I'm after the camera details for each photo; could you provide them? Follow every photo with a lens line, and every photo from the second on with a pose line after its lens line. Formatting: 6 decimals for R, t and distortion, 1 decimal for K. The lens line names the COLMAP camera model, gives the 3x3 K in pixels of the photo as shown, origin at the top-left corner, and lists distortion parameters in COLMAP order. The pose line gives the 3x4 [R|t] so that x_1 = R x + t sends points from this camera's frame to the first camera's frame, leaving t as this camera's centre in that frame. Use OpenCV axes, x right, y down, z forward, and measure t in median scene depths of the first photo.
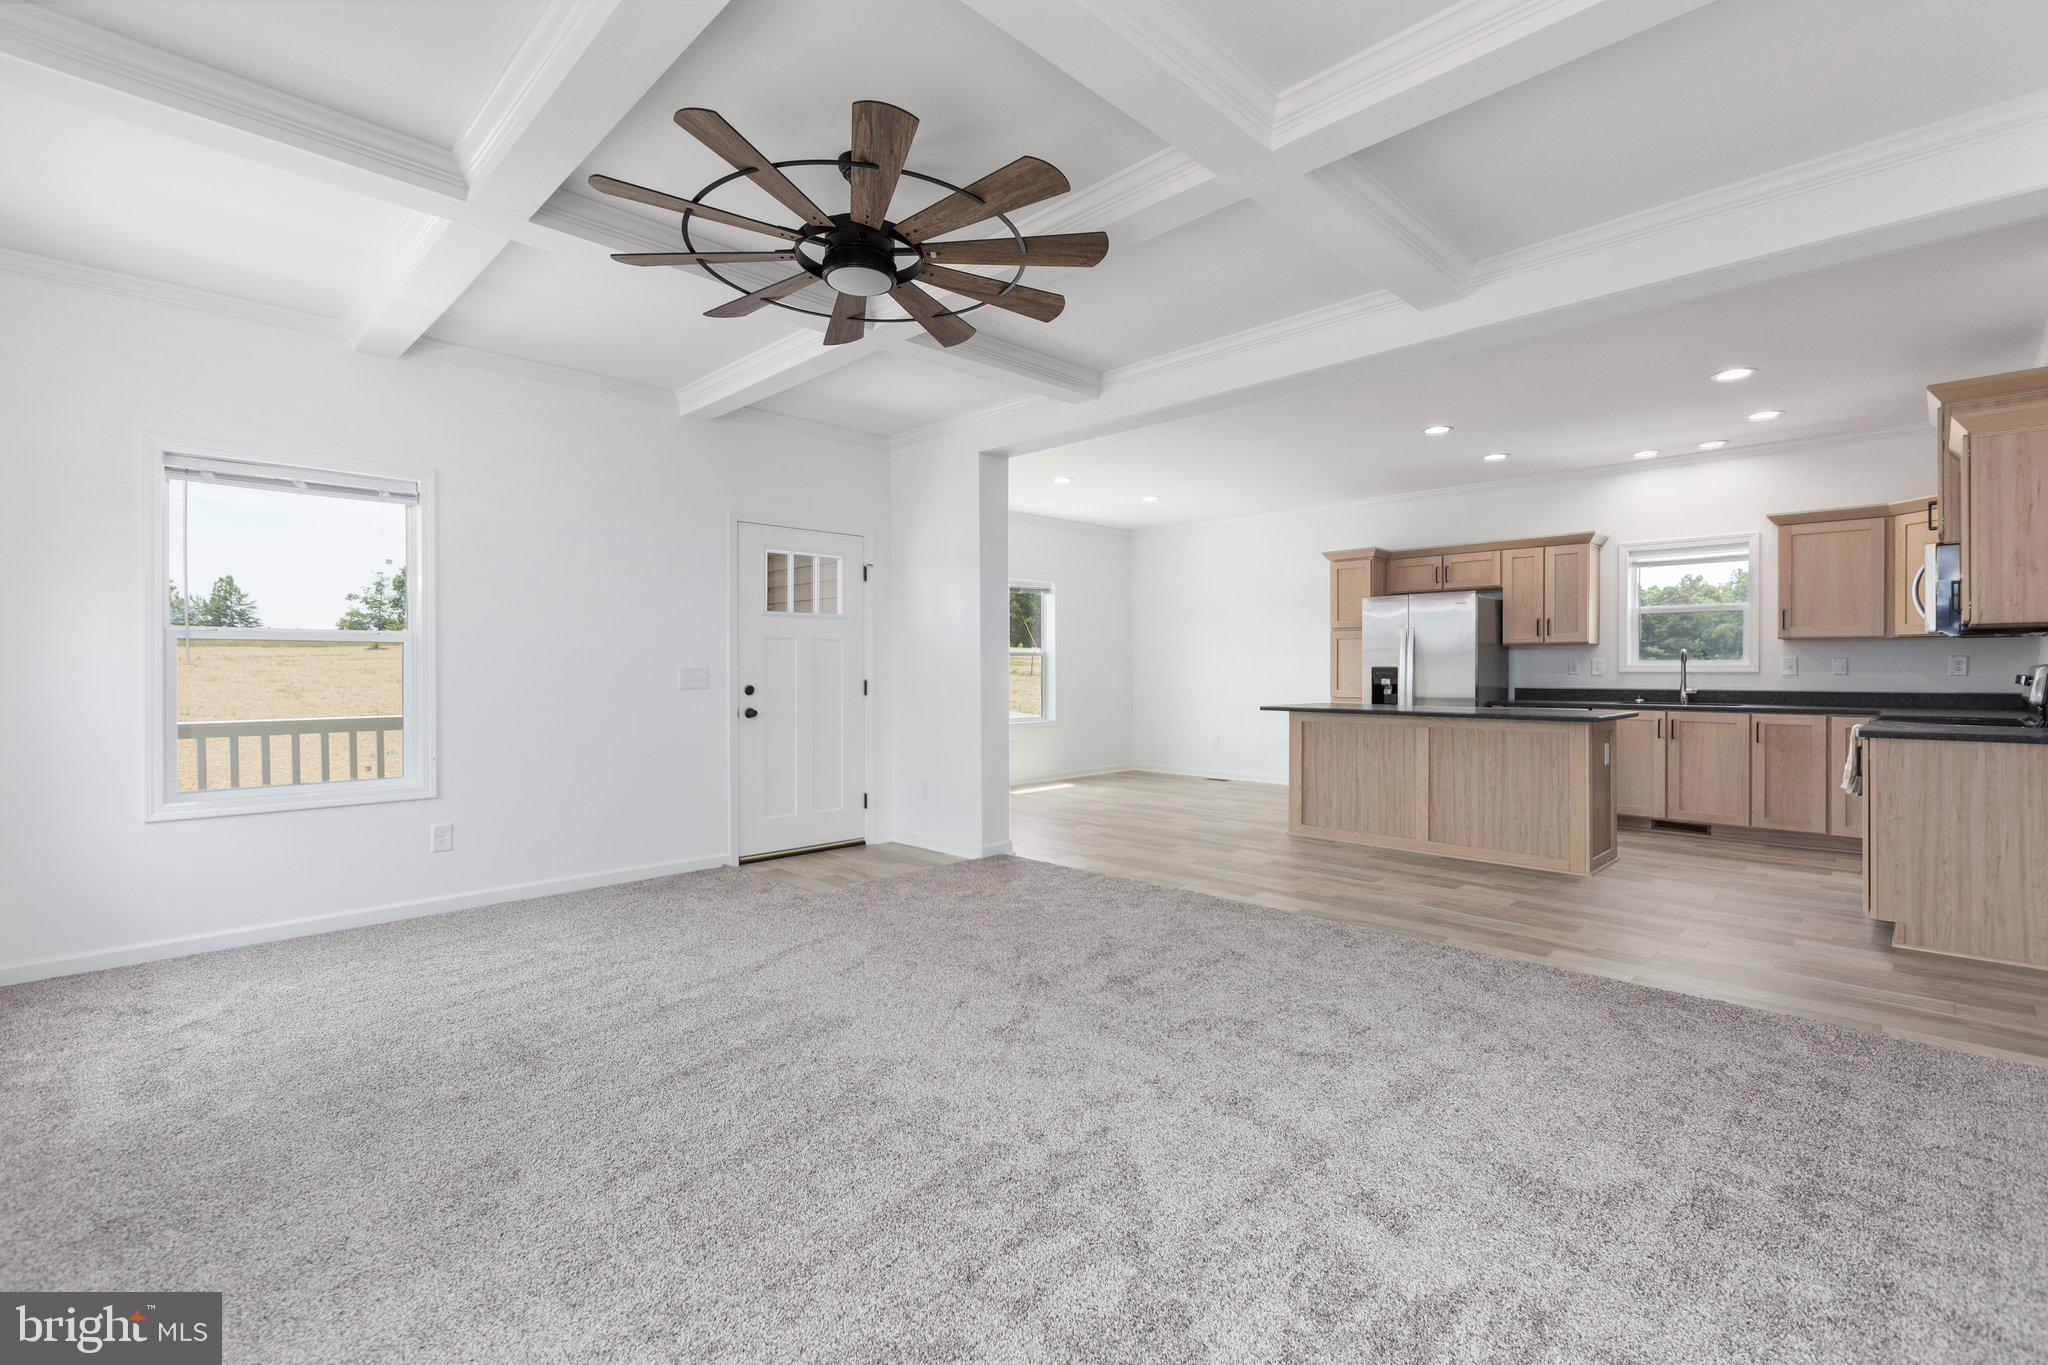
lens RADIAL K [[922.6, 0, 1024.1], [0, 922.6, 663.5], [0, 0, 1]] dist [0.002389, 0.000157]
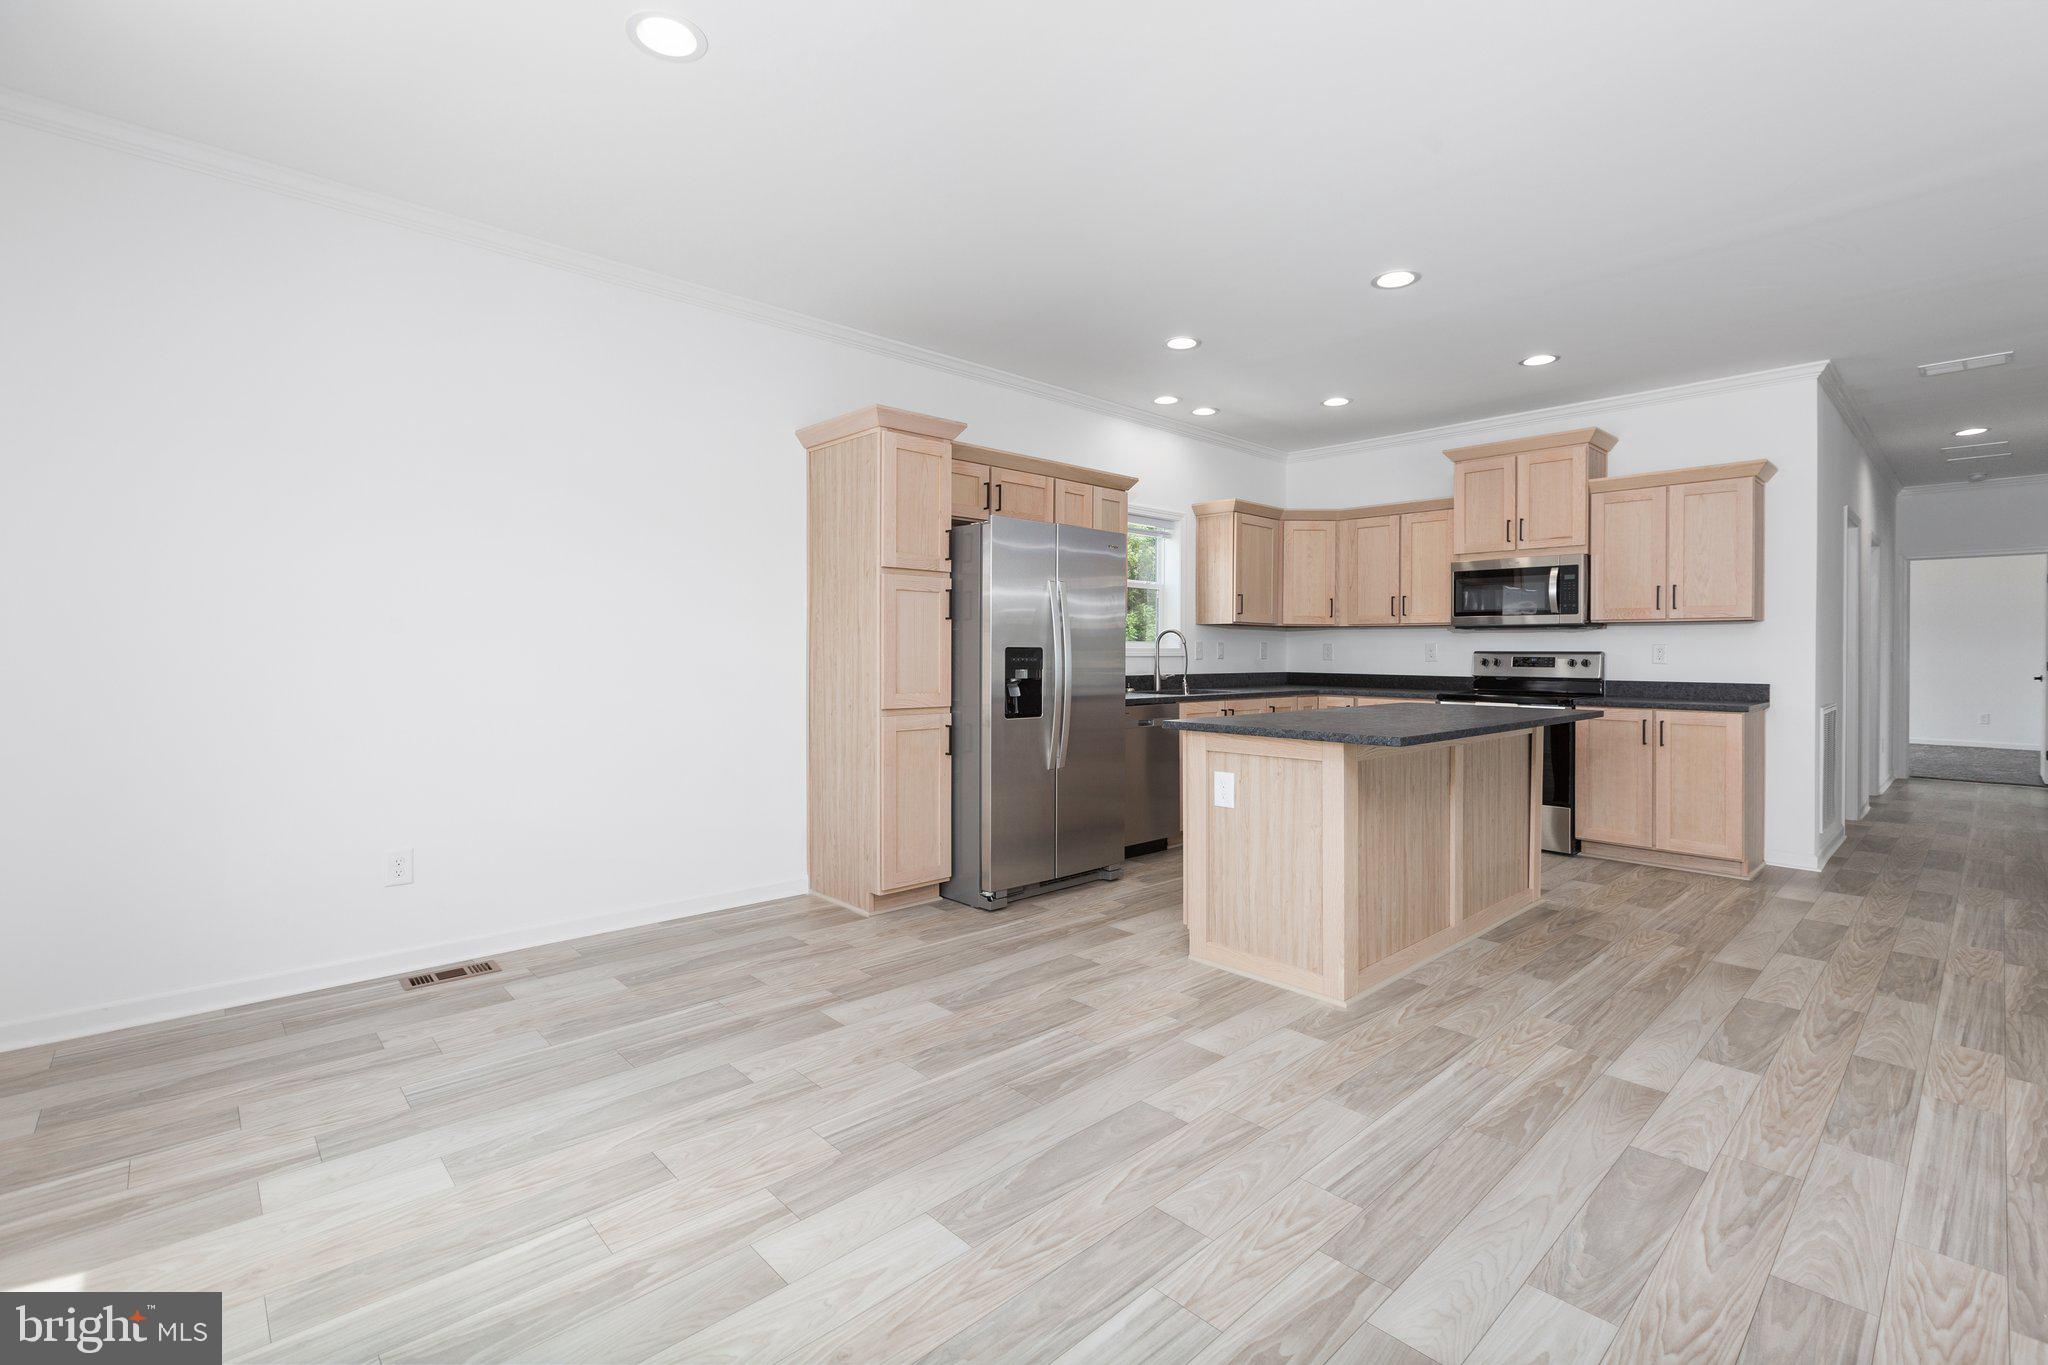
lens RADIAL K [[908.6, 0, 1027.2], [0, 908.6, 651.1], [0, 0, 1]] dist [0.002997, -0.000336]
pose [[0.042386, 0.003418, 0.999095, -0.175317], [-0.010238, 0.999943, -0.002987, 0.008761], [-0.999049, -0.010102, 0.042419, 1.121705]]
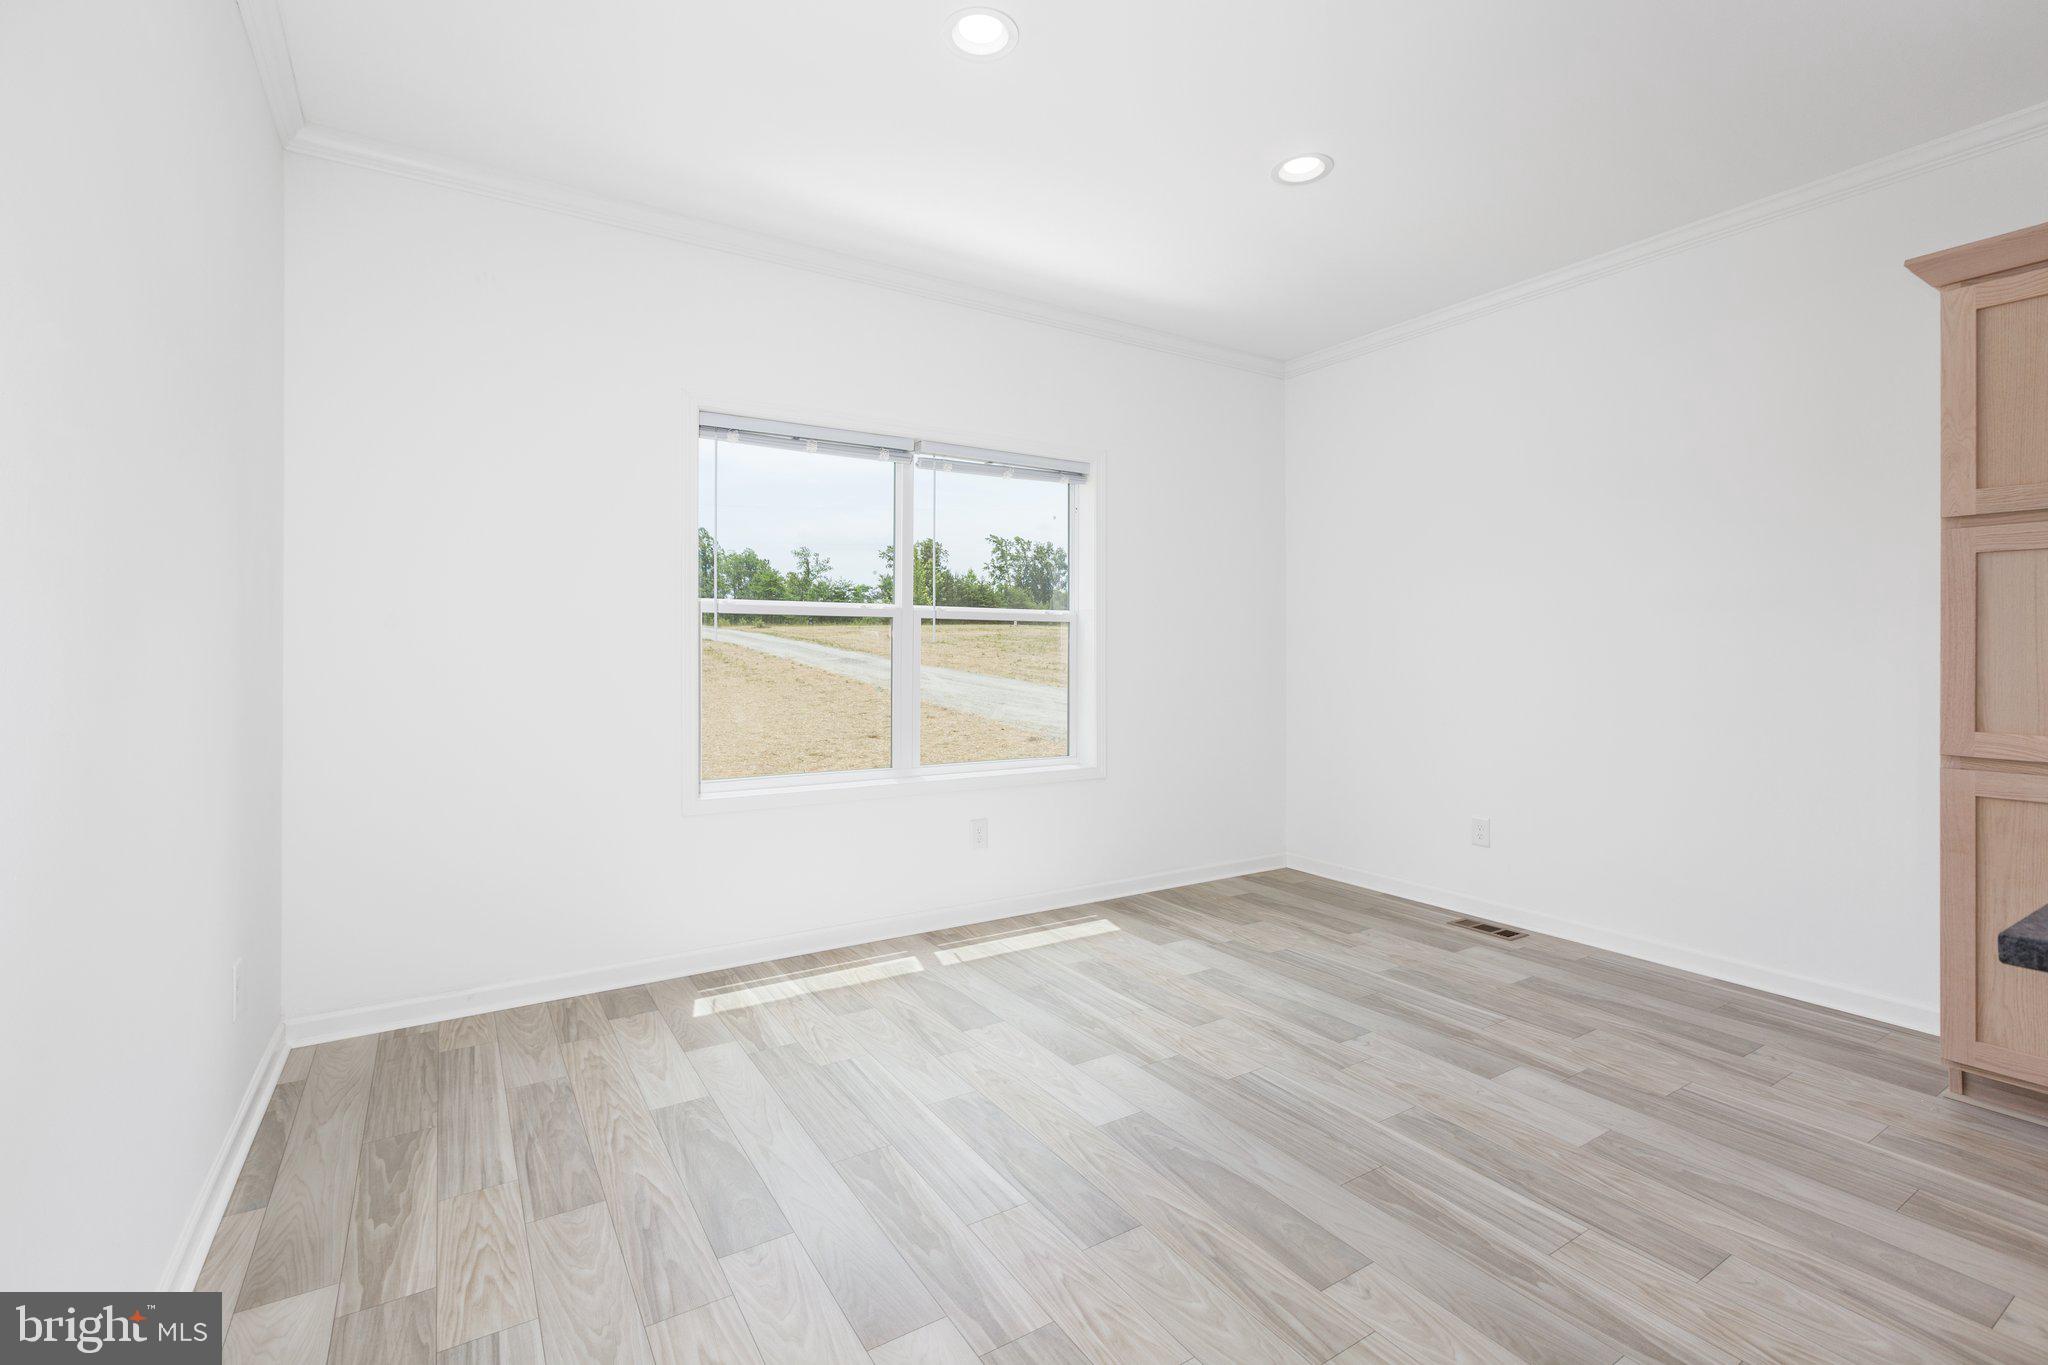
lens RADIAL K [[922.6, 0, 1024.1], [0, 922.6, 663.5], [0, 0, 1]] dist [0.002389, 0.000157]
pose [[0.973540, 0.008886, -0.228345, 0.139400], [-0.005289, 0.999852, 0.016358, 0.005406], [0.228457, -0.014717, 0.973443, 0.812220]]
